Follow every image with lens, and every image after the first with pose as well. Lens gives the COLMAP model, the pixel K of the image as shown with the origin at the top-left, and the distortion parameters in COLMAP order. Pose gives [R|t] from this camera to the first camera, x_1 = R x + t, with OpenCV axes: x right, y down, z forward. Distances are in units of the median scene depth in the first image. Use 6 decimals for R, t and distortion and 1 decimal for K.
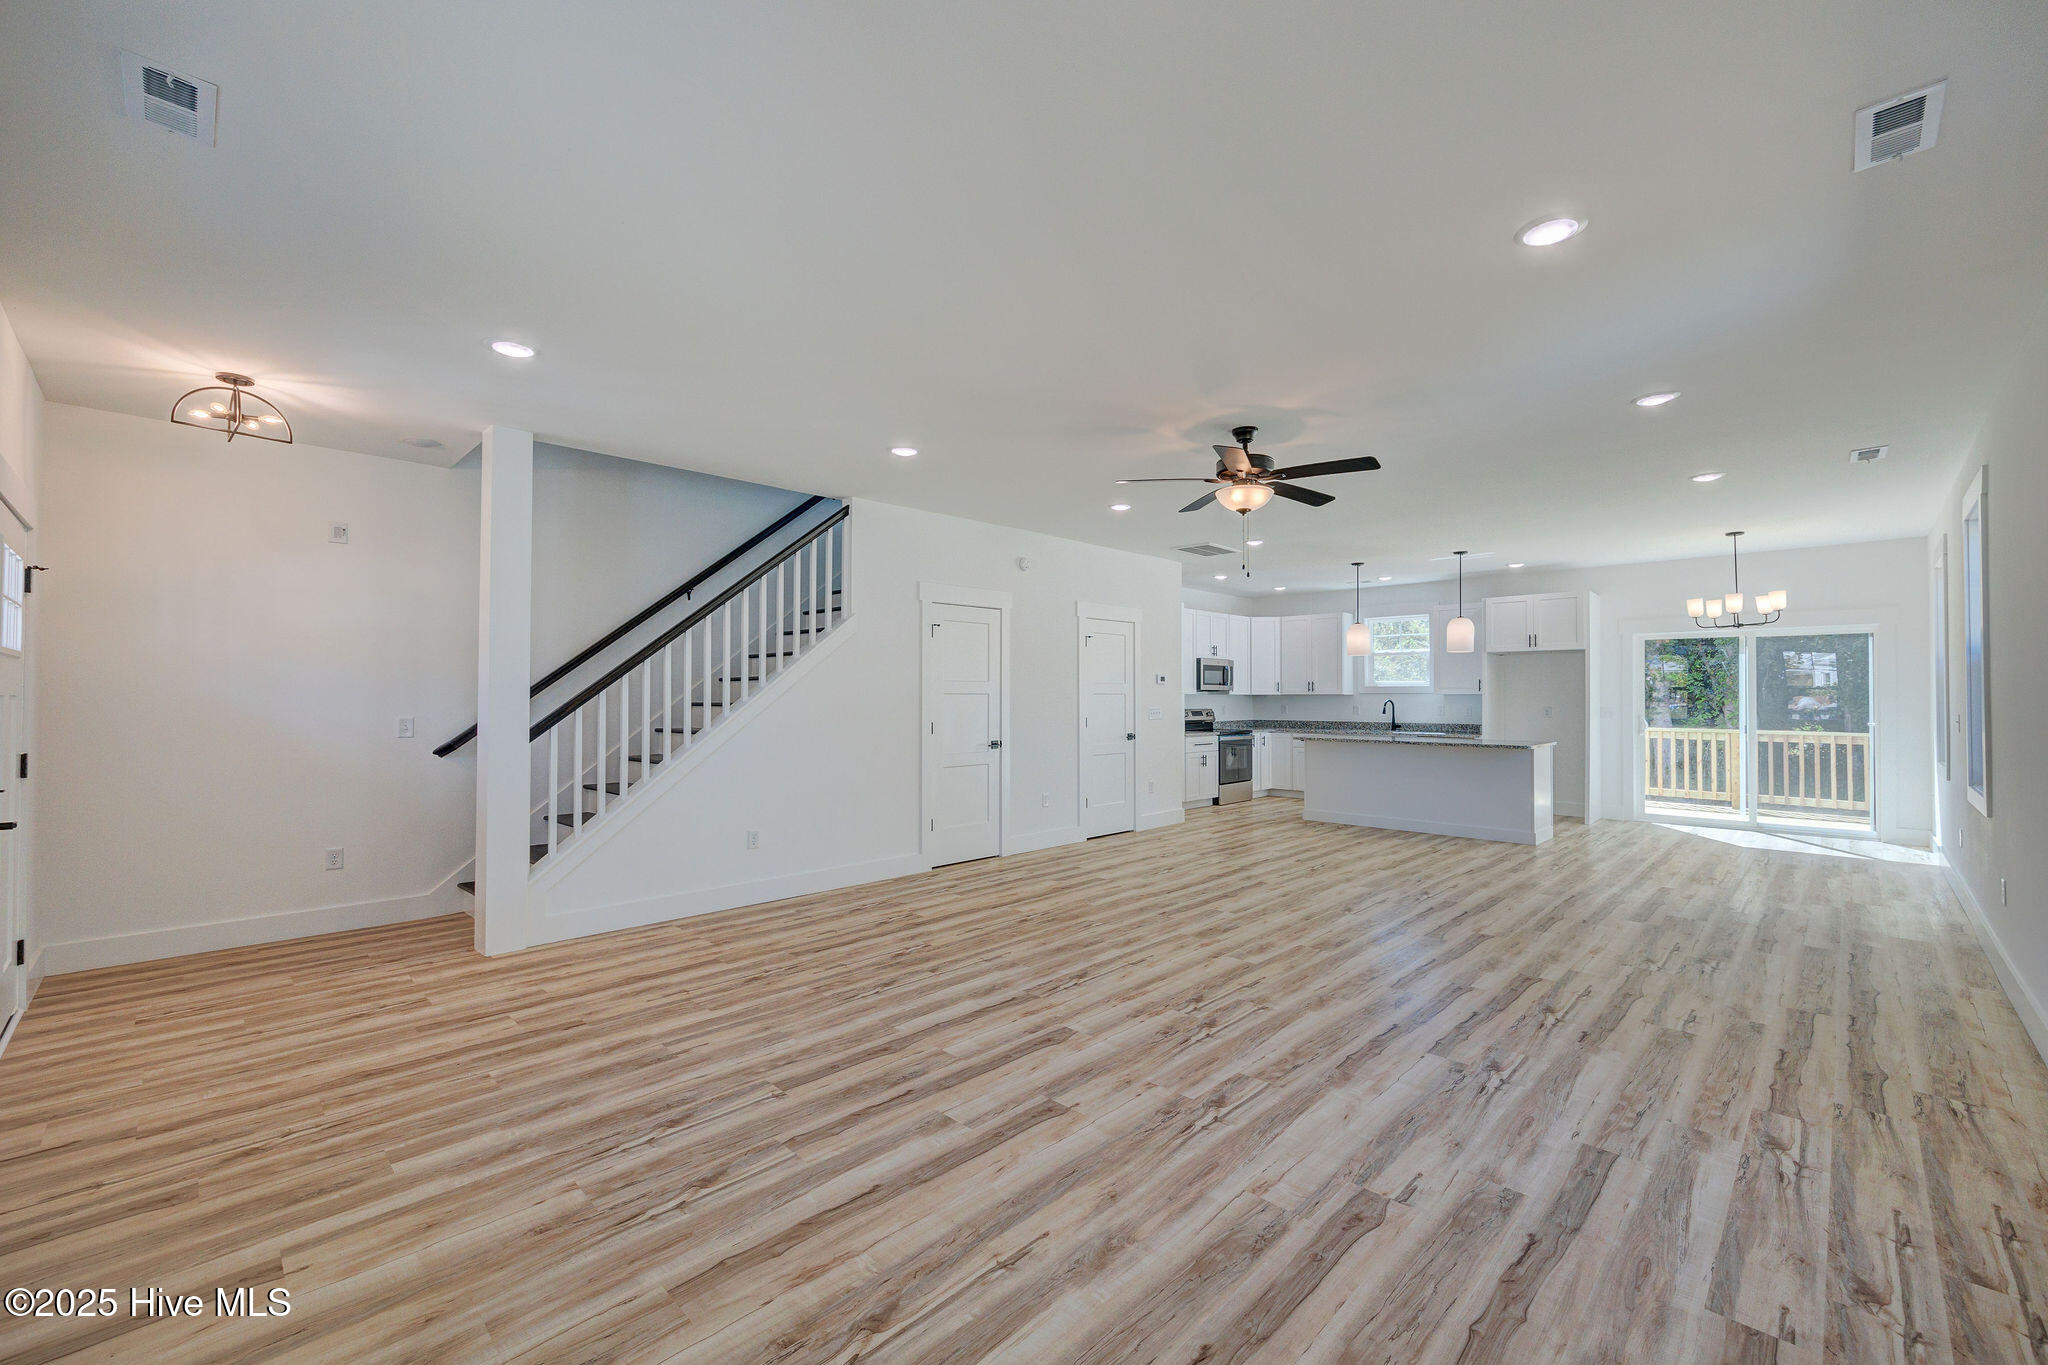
lens RADIAL K [[838.3, 0, 1021.5], [0, 838.3, 679.3], [0, 0, 1]] dist [-0.003698, -0.000292]
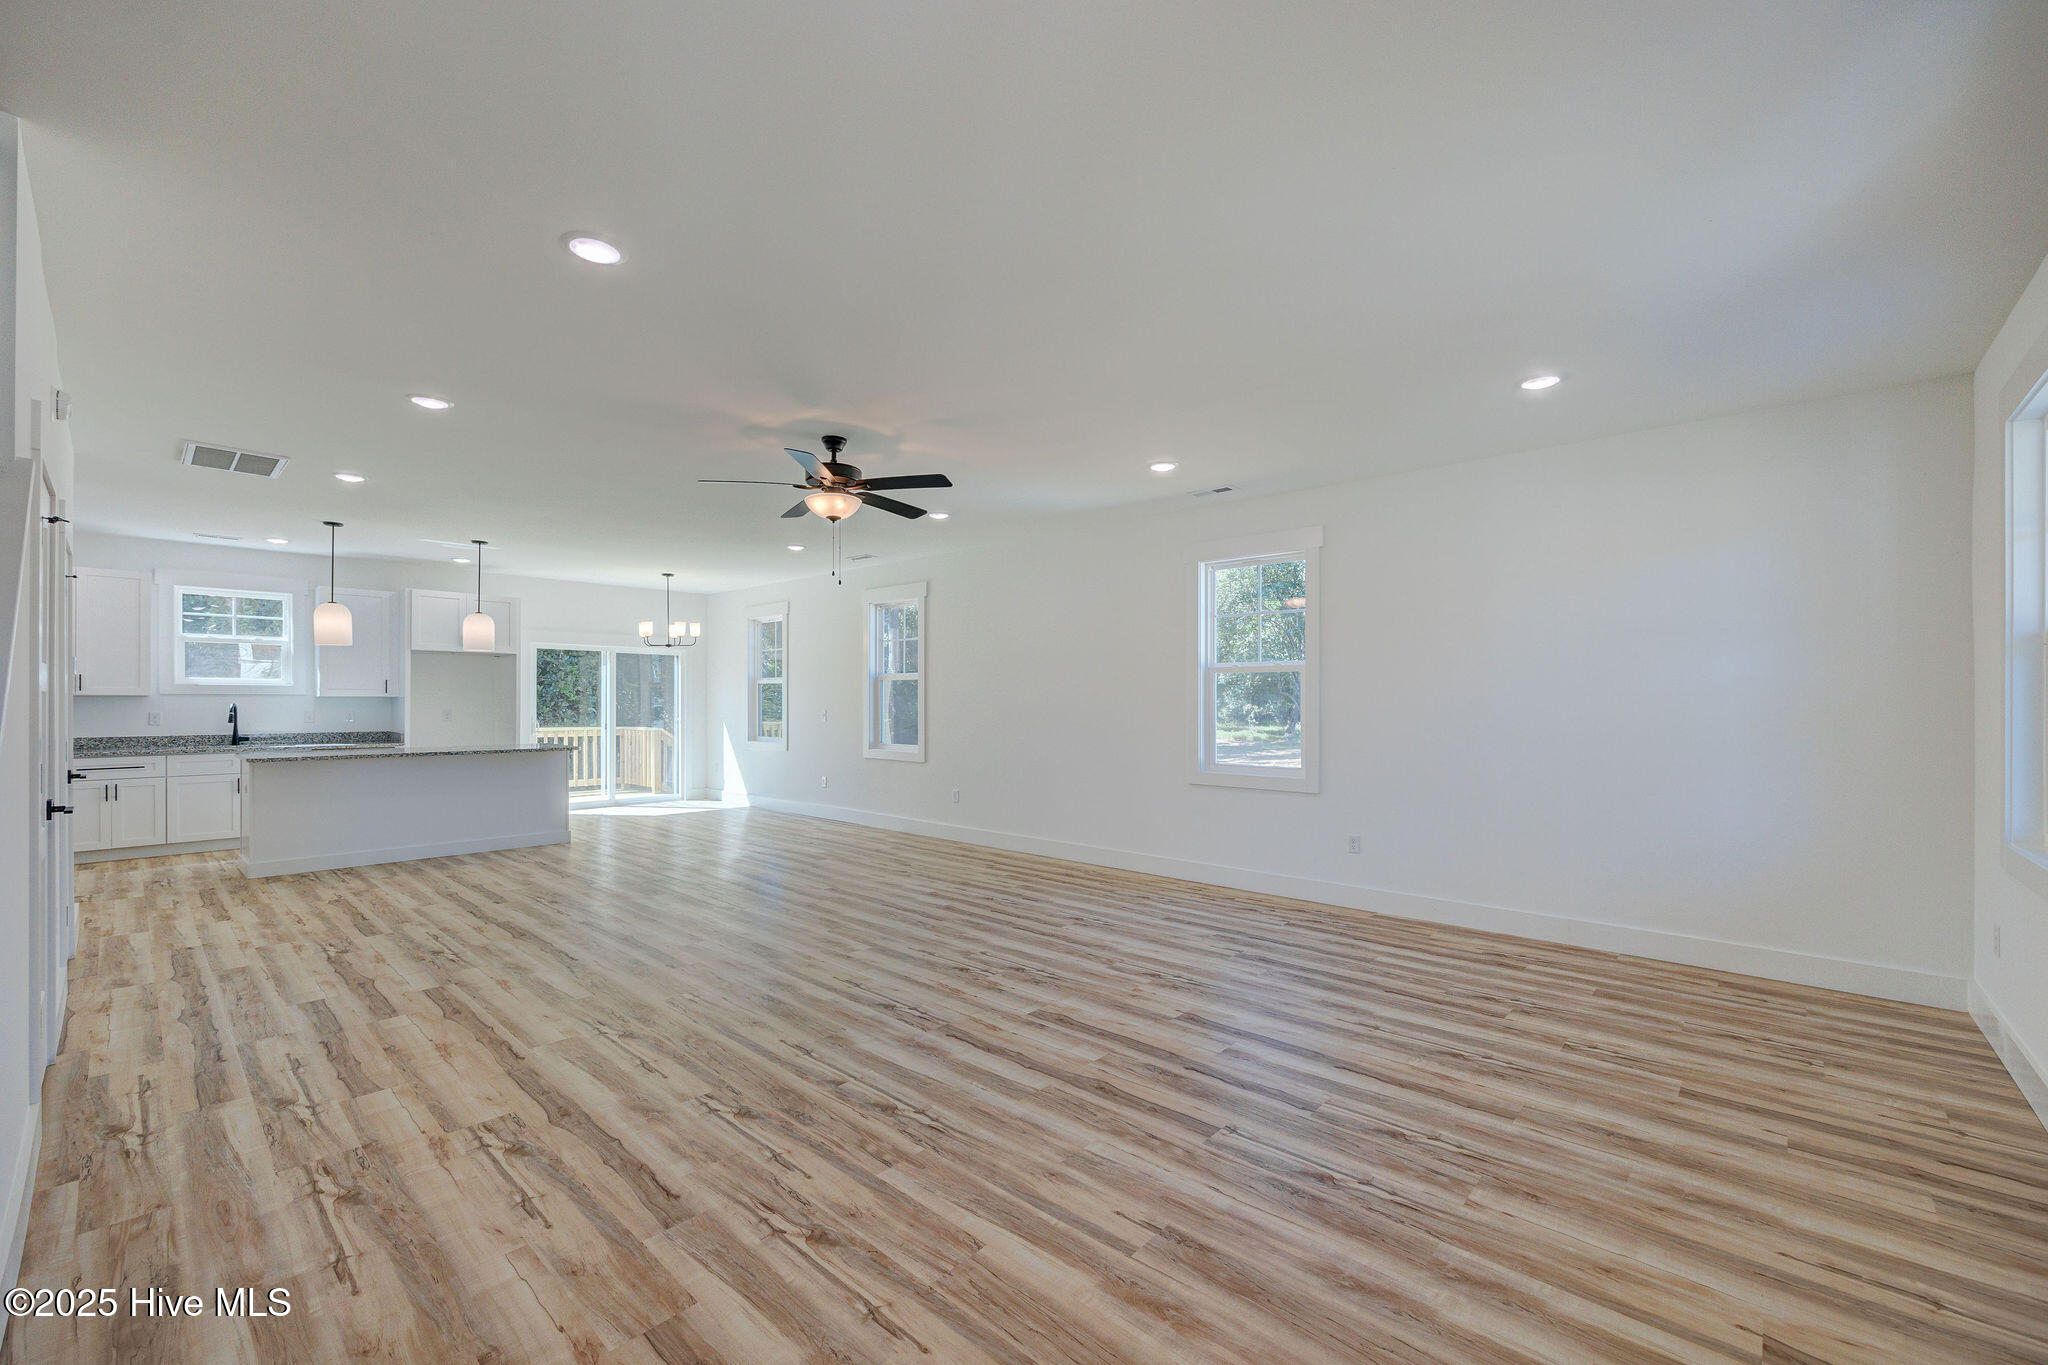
lens RADIAL K [[822.6, 0, 1039.5], [0, 822.6, 703.8], [0, 0, 1]] dist [-0.000780, -0.000553]
pose [[-0.053159, -0.003696, 0.998579, -0.902620], [-0.022697, 0.999739, 0.002492, 0.019111], [-0.998328, -0.022532, -0.053229, 0.963516]]
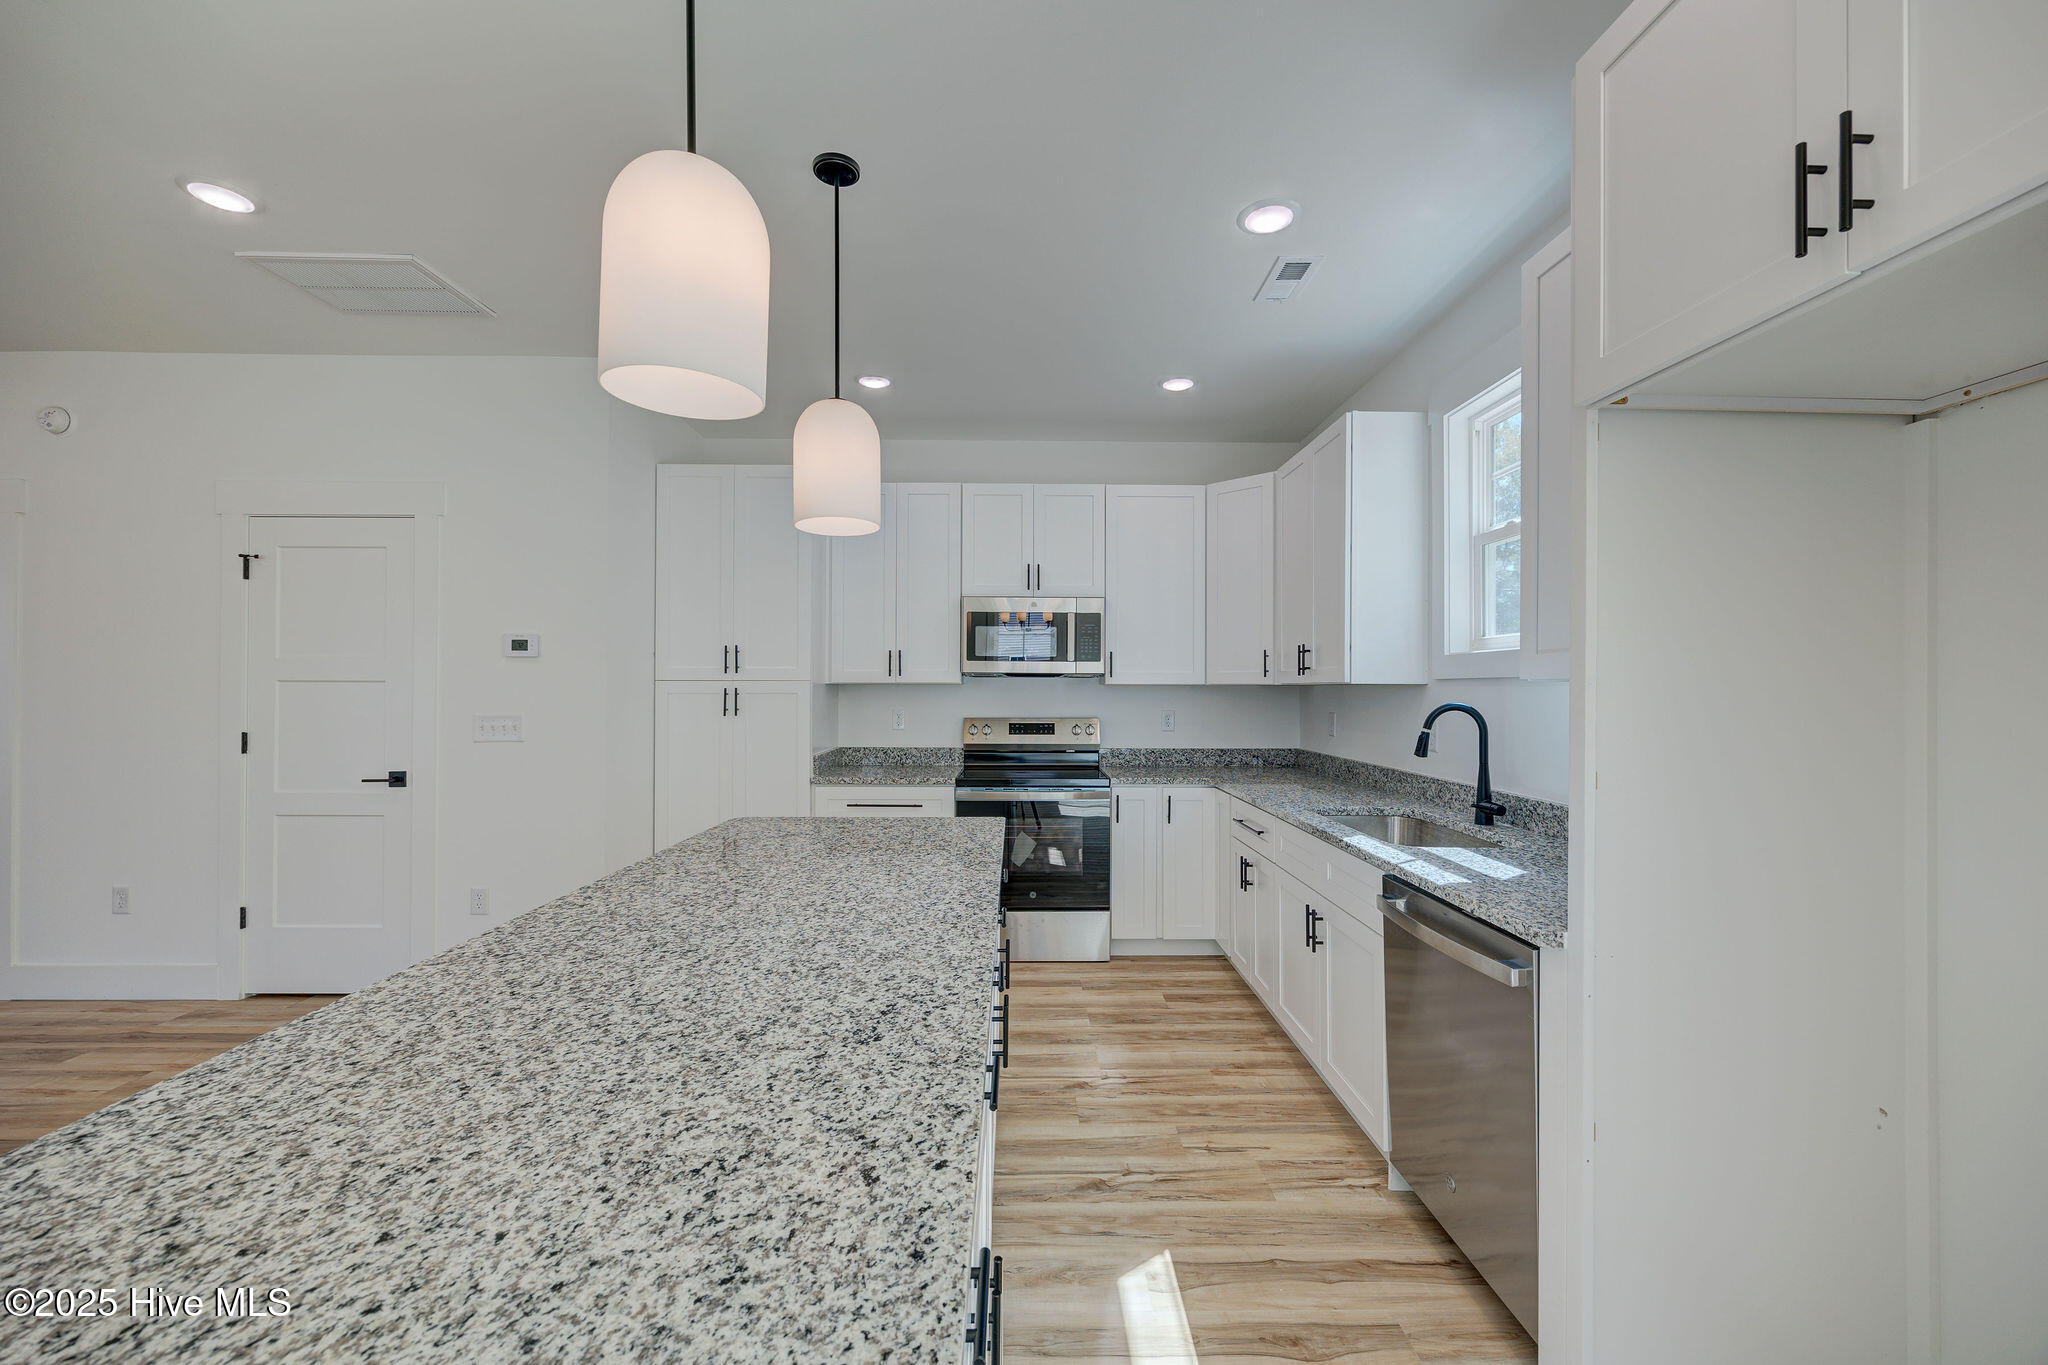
lens RADIAL K [[822.6, 0, 1038.6], [0, 822.6, 685.4], [0, 0, 1]] dist [-0.000780, -0.000553]
pose [[0.710423, -0.001246, -0.703774, 1.499928], [0.014733, 0.999806, 0.013102, 0.039677], [0.703621, -0.019677, 0.710303, 2.069531]]
